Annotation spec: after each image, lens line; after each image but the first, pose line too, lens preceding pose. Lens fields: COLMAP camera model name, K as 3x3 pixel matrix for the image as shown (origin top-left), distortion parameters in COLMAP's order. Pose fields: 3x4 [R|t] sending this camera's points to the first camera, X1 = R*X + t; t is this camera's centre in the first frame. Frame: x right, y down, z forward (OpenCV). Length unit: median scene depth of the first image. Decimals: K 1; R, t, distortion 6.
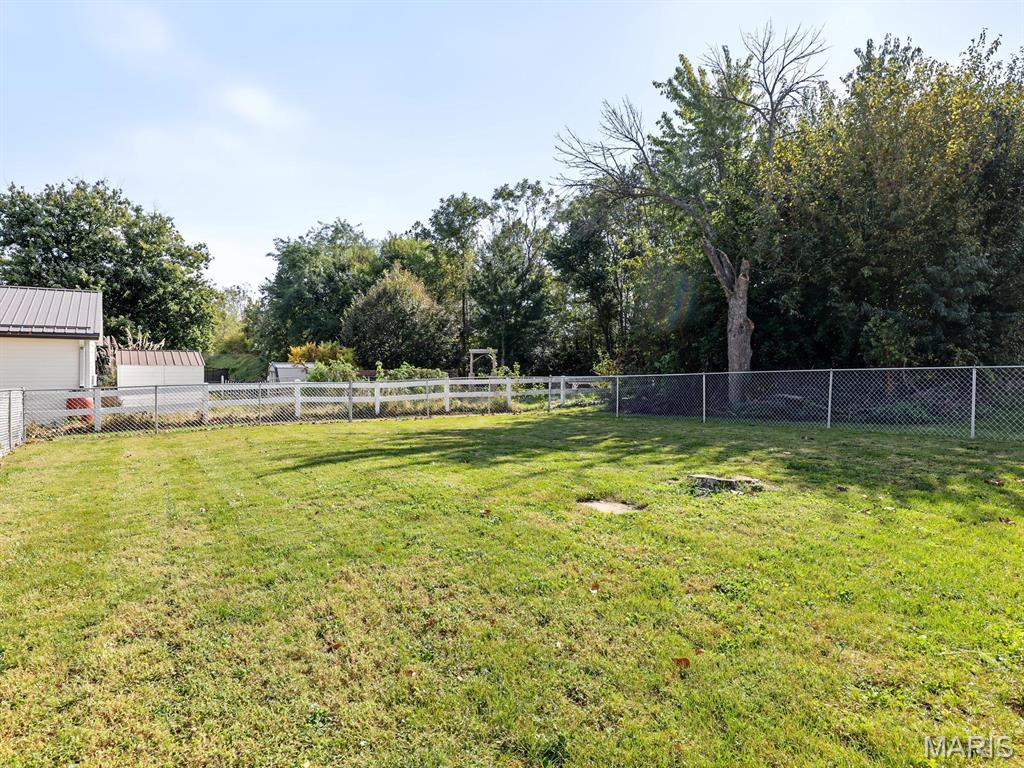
lens RADIAL K [[615.1, 0, 512.0], [0, 615.1, 384.0], [0, 0, 1]] dist [-0.000805, -0.000737]
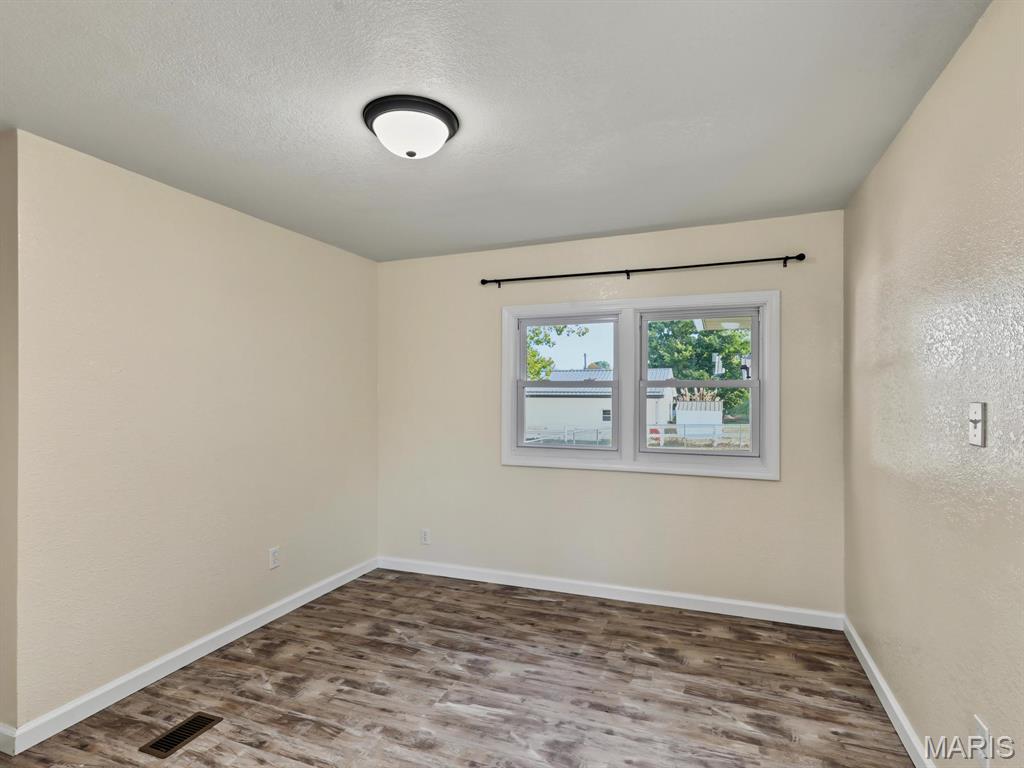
lens RADIAL K [[532.2, 0, 512.0], [0, 532.2, 384.0], [0, 0, 1]] dist [0.001084, 0.000044]
pose [[0.586786, -0.018228, -0.809537, 0.142212], [-0.023215, 0.998957, -0.039320, -0.014290], [0.809409, 0.041866, 0.585751, -0.130417]]
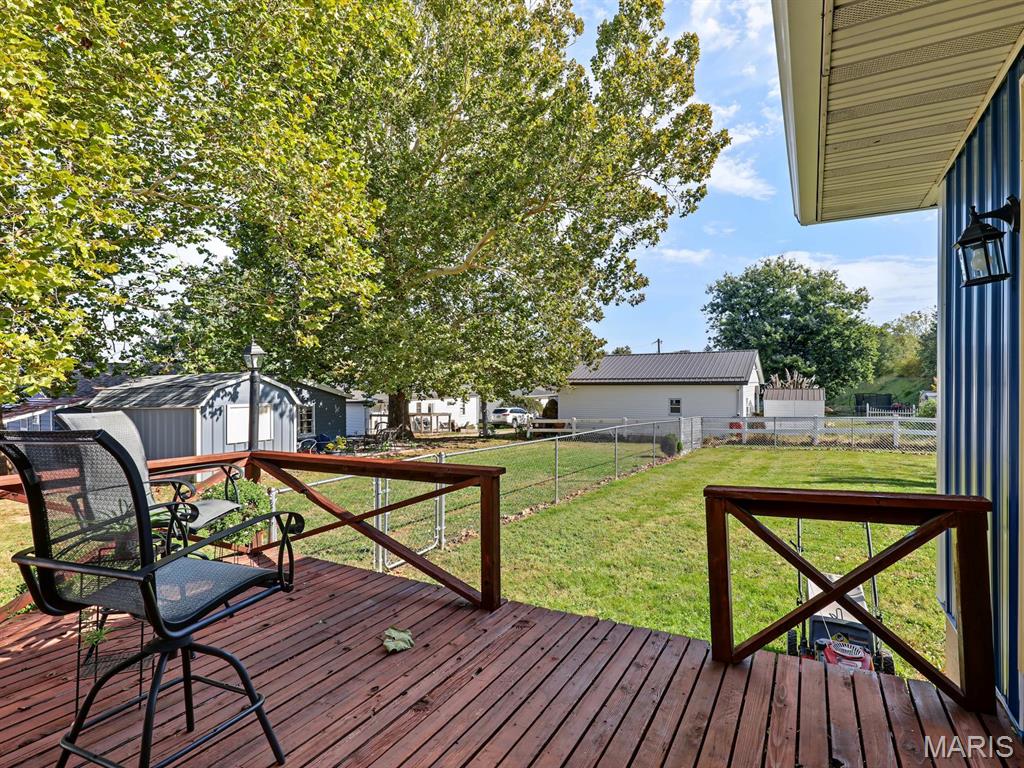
lens RADIAL K [[532.2, 0, 512.0], [0, 532.2, 384.0], [0, 0, 1]] dist [0.001084, 0.000044]
pose [[0.463623, -0.013111, -0.885936, 0.087411], [-0.017100, 0.999572, -0.023742, -0.011502], [0.885868, 0.026157, 0.463200, -0.054700]]
